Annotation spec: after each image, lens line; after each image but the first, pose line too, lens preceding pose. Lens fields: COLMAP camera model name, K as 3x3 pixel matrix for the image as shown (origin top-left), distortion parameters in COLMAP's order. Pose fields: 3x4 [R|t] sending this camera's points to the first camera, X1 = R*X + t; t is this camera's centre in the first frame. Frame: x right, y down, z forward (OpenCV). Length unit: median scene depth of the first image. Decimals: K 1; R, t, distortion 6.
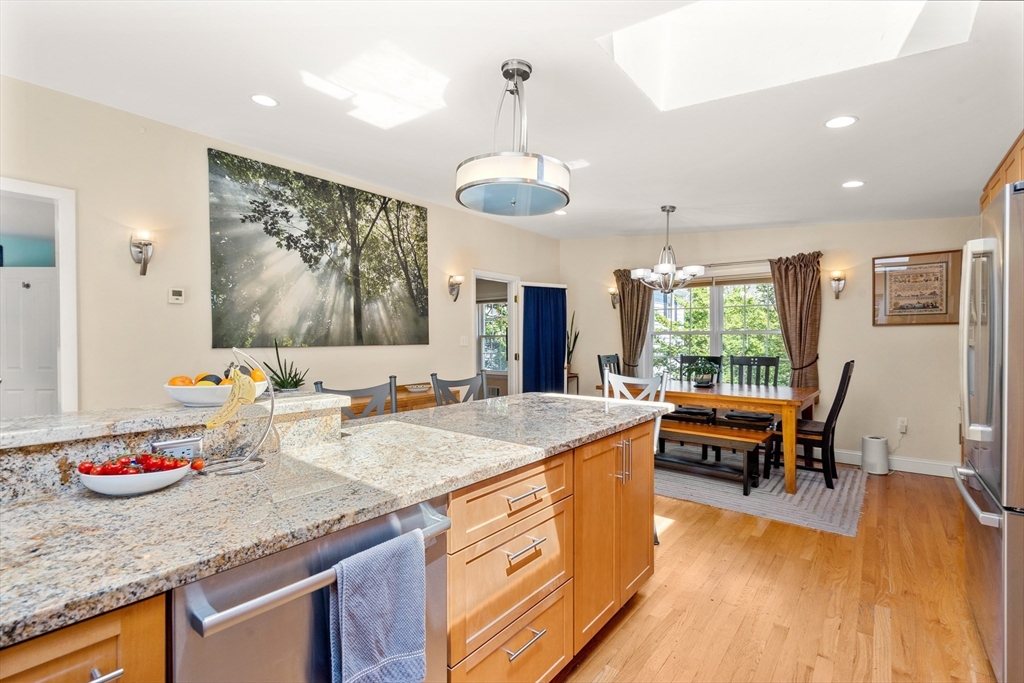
lens RADIAL K [[471.8, 0, 507.6], [0, 471.8, 342.8], [0, 0, 1]] dist [-0.007863, 0.002310]
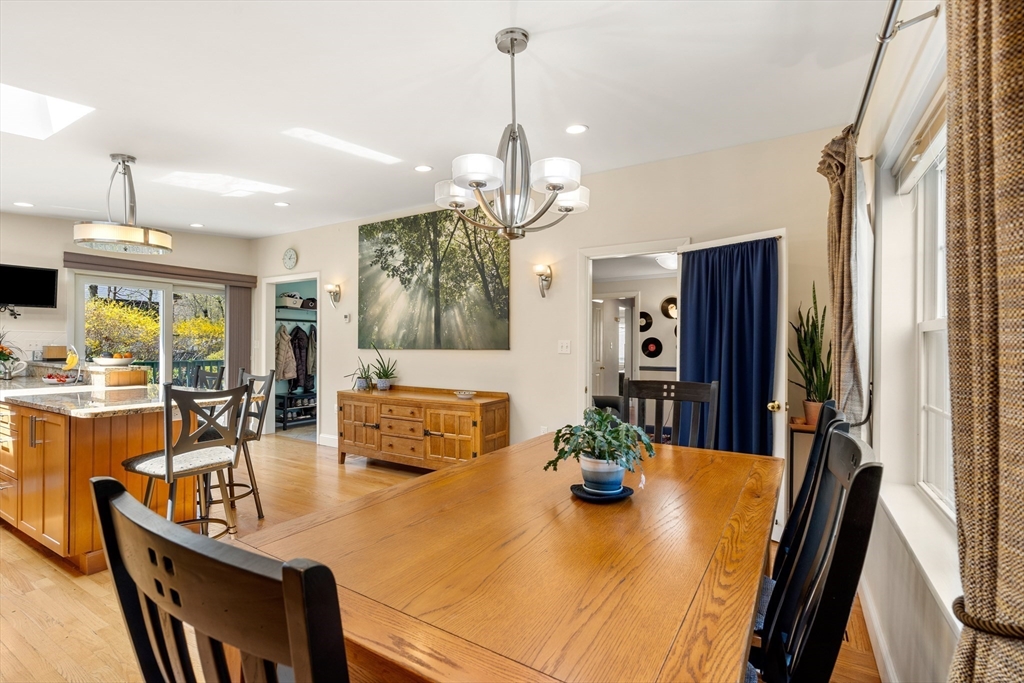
lens RADIAL K [[471.8, 0, 503.8], [0, 471.8, 341.4], [0, 0, 1]] dist [-0.007863, 0.002310]
pose [[0.121680, -0.000745, -0.992569, 0.823648], [-0.013881, 0.999901, -0.002452, -0.012257], [0.992472, 0.014076, 0.121657, 1.021491]]
